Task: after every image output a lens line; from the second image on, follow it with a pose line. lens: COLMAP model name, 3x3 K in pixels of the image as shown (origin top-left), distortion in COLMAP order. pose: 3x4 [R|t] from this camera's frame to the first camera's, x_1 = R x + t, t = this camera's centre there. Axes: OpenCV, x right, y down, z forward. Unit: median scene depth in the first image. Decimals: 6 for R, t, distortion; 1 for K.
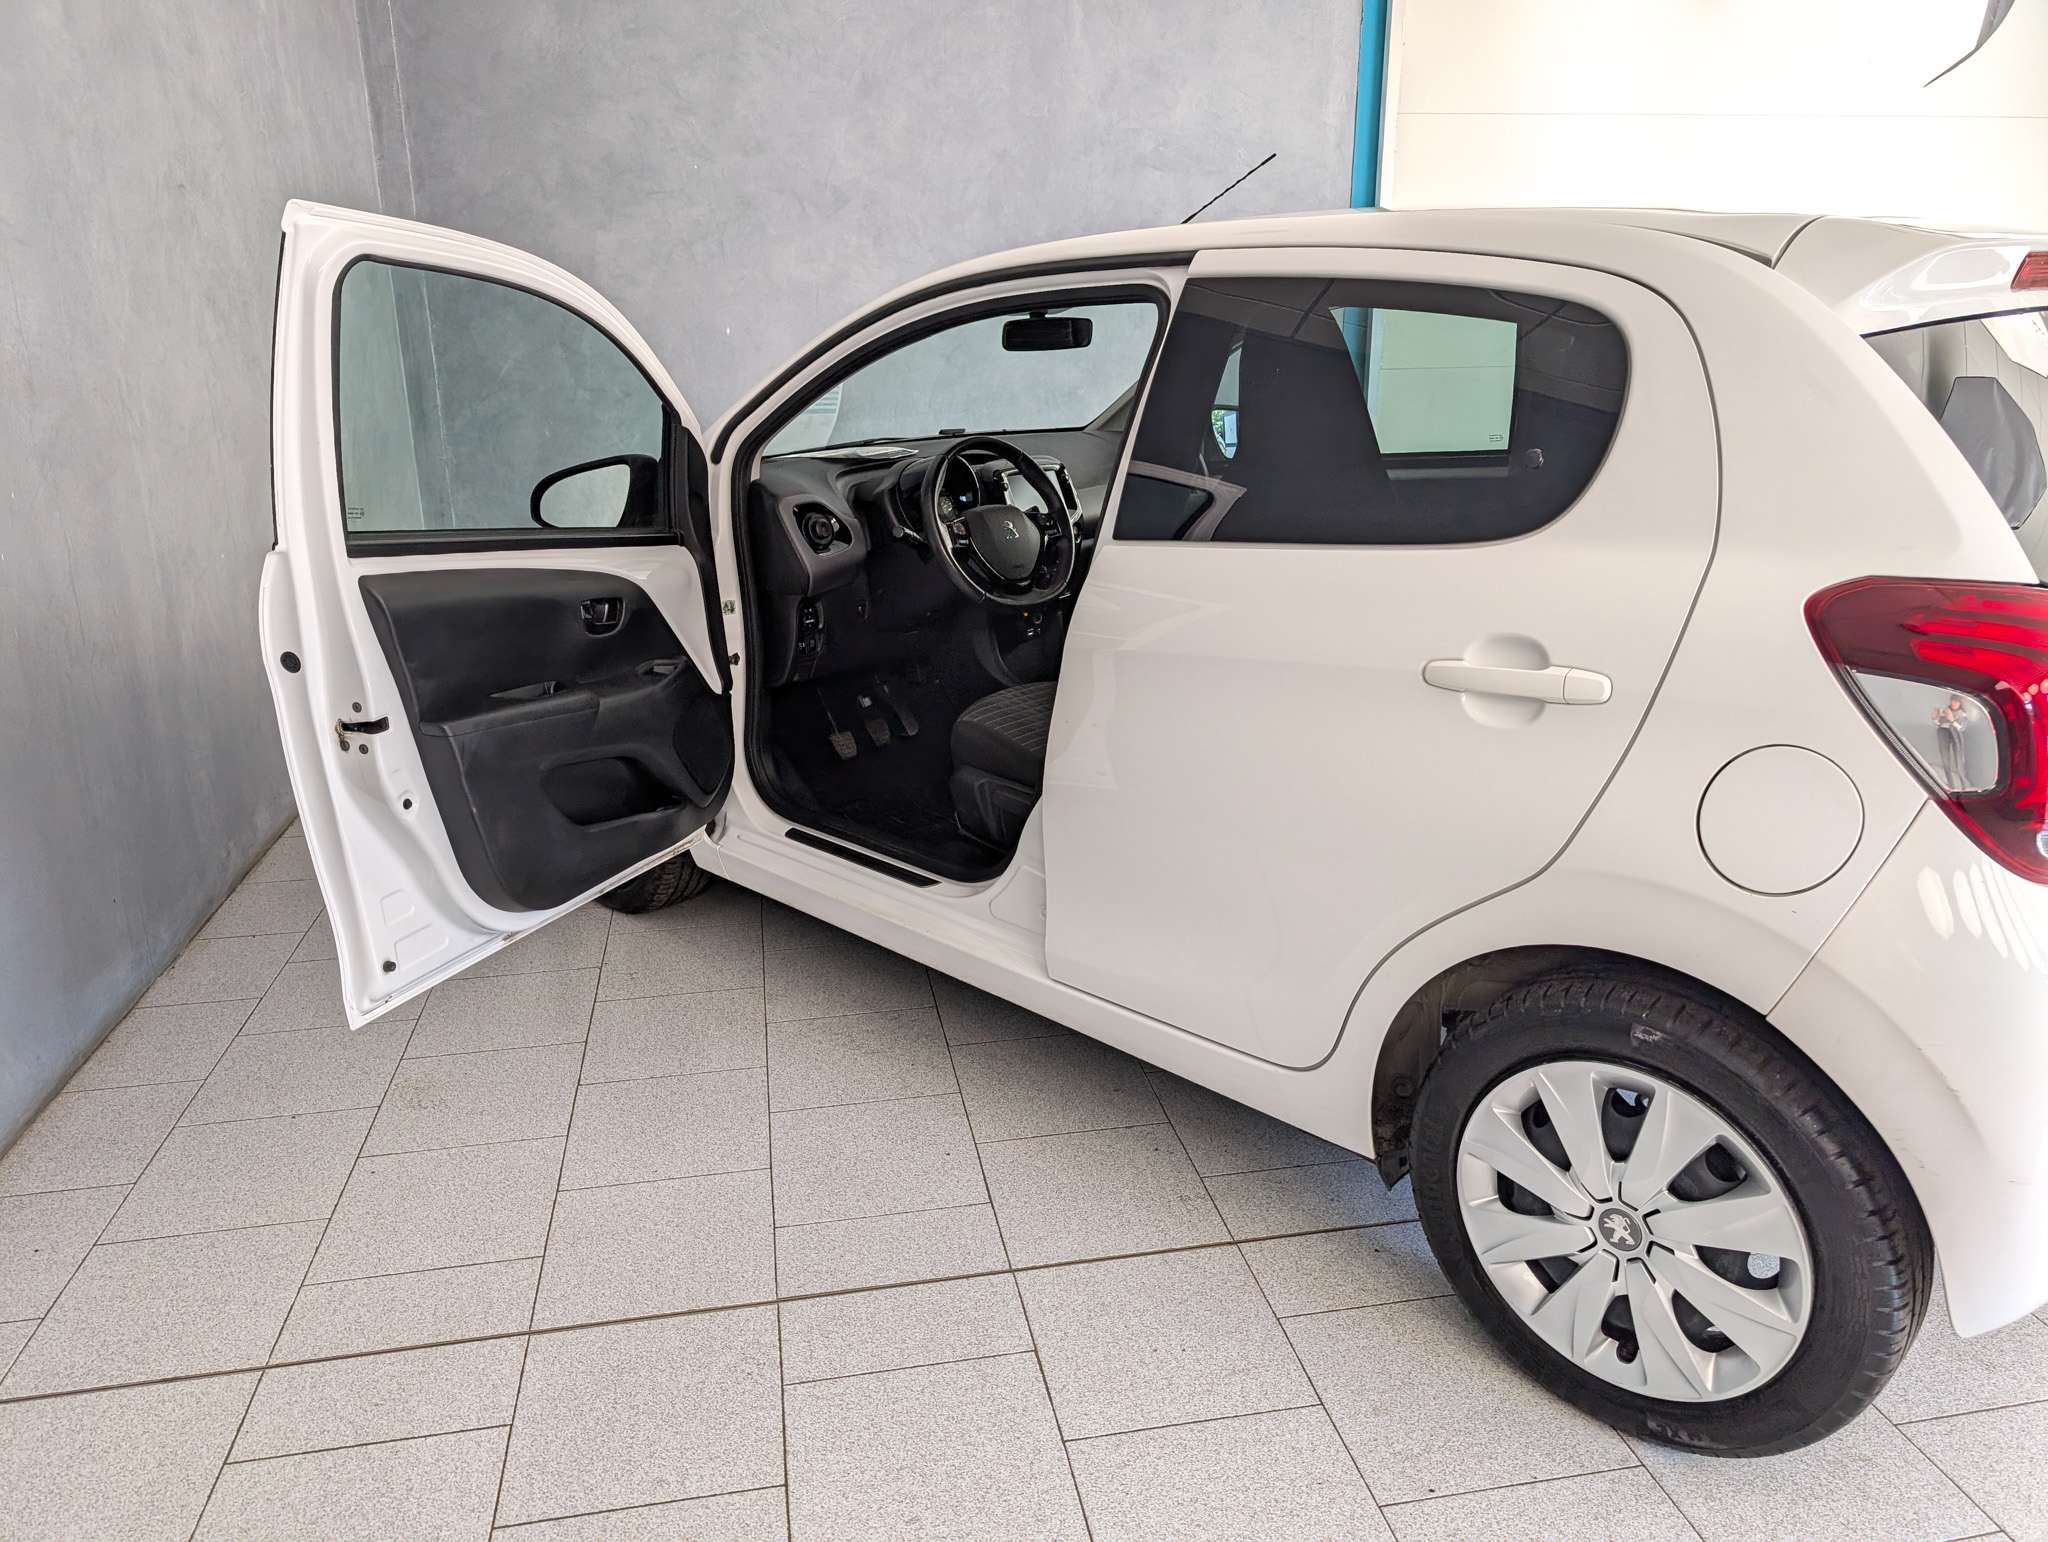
lens RADIAL K [[1438.8, 0, 1059.6], [0, 1438.8, 776.3], [0, 0, 1]] dist [0.006033, 0.000164]
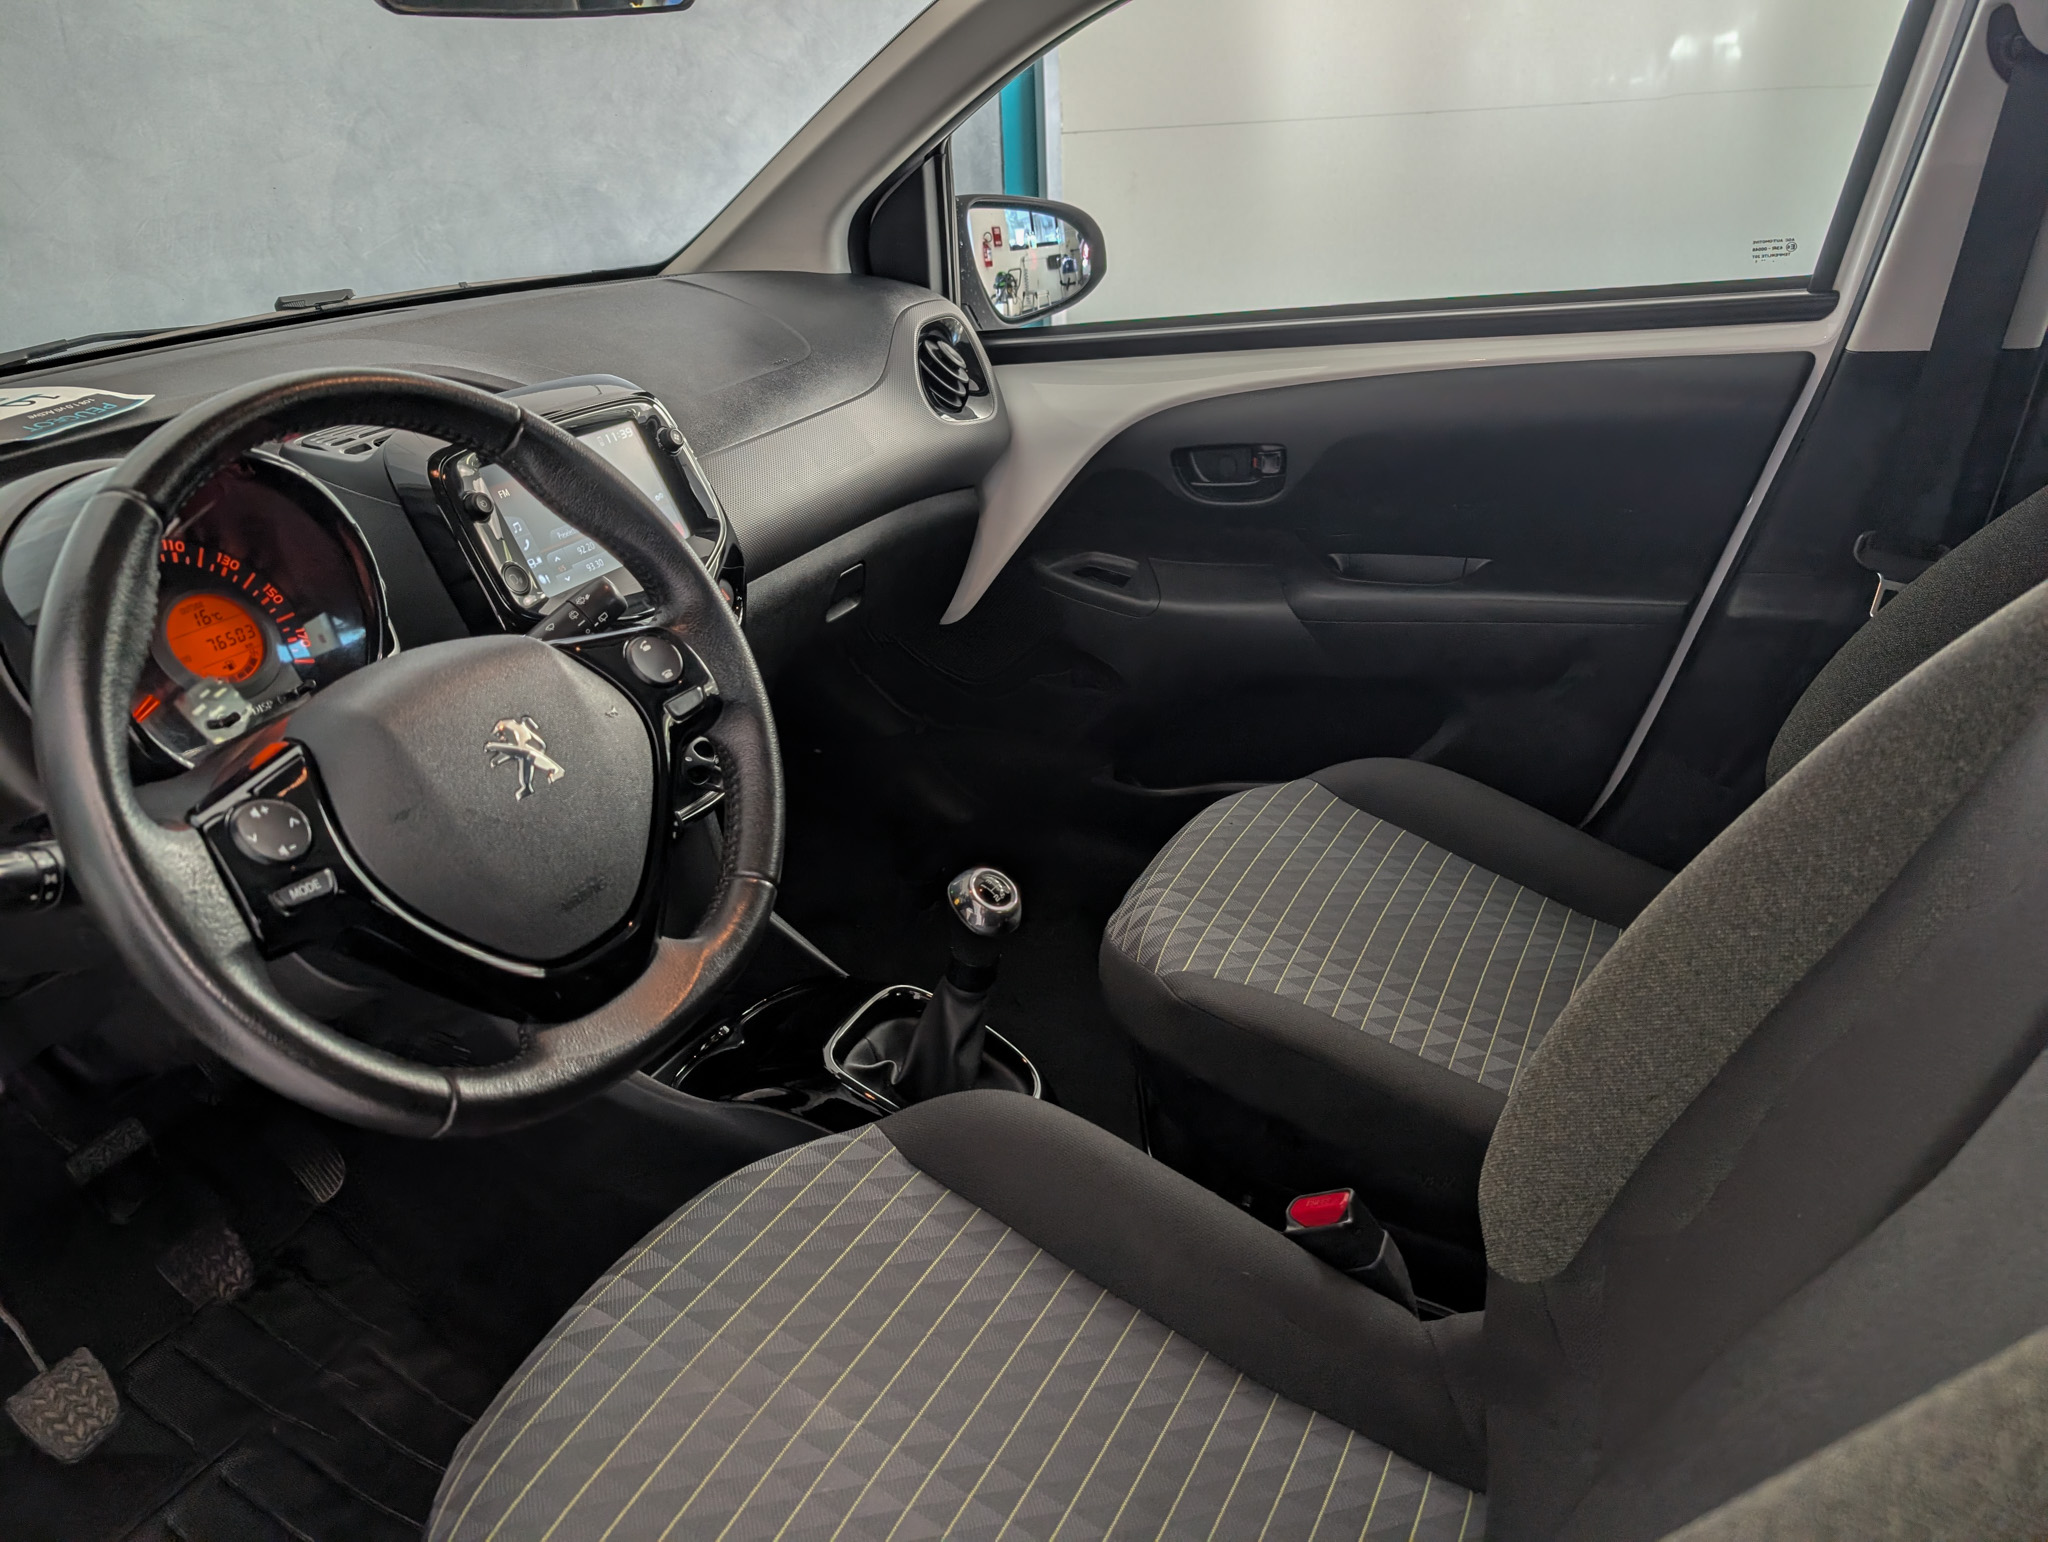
lens RADIAL K [[1439.9, 0, 1032.8], [0, 1439.9, 795.8], [0, 0, 1]] dist [0.005627, 0.000719]
pose [[0.954927, -0.153488, 0.254079, -0.014067], [0.116138, 0.980896, 0.156064, -0.189234], [-0.273179, -0.119521, 0.954509, 0.726354]]
